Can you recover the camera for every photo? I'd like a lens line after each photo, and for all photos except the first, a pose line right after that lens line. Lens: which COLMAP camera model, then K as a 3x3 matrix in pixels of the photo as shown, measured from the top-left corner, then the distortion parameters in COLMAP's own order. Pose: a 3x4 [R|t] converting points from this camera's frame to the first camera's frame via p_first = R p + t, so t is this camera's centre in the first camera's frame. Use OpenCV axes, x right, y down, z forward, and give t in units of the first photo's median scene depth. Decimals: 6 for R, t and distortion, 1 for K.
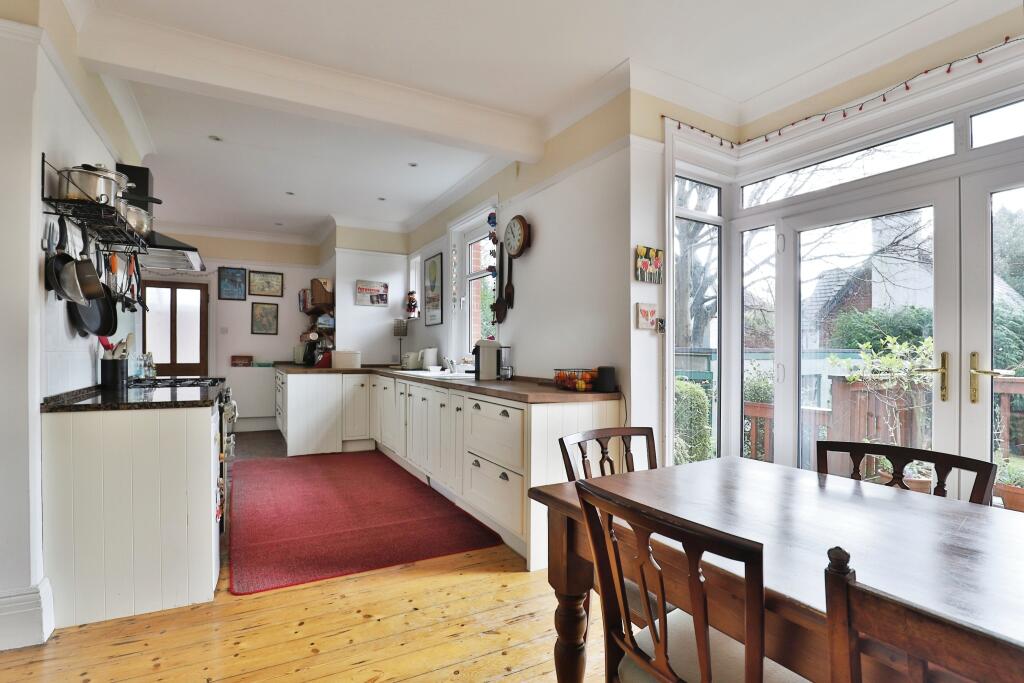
lens RADIAL K [[481.6, 0, 487.9], [0, 481.6, 356.2], [0, 0, 1]] dist [-0.024180, 0.000605]
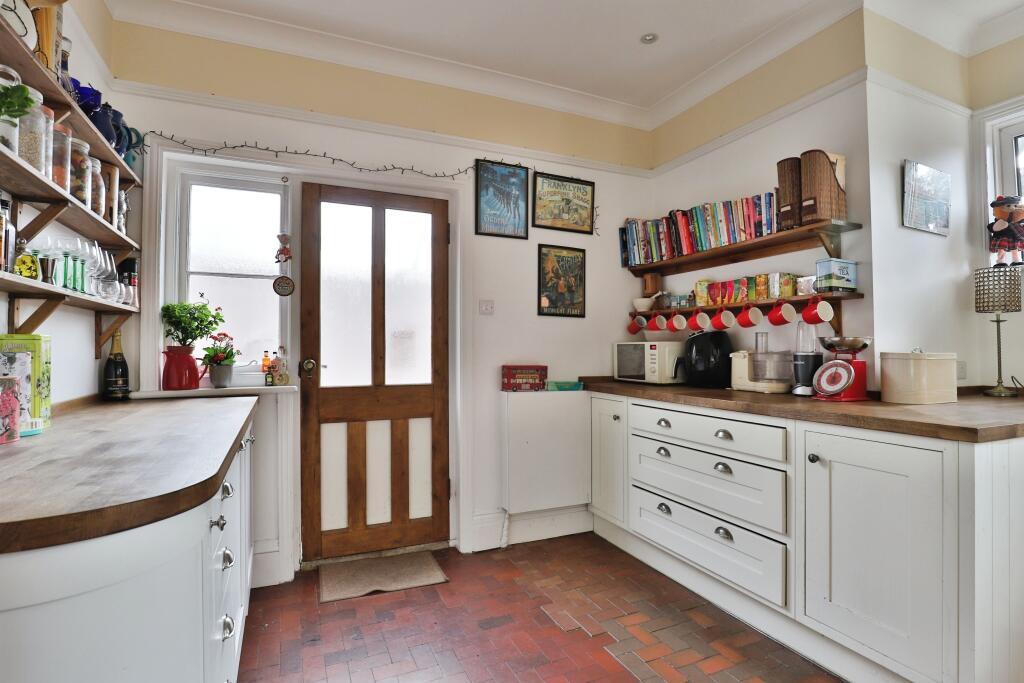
lens RADIAL K [[481.6, 0, 509.3], [0, 481.6, 339.2], [0, 0, 1]] dist [-0.024180, 0.000605]
pose [[0.998607, -0.009173, -0.051966, -0.501937], [0.008288, 0.999817, -0.017228, -0.016975], [0.052114, 0.016773, 0.998500, 0.560855]]
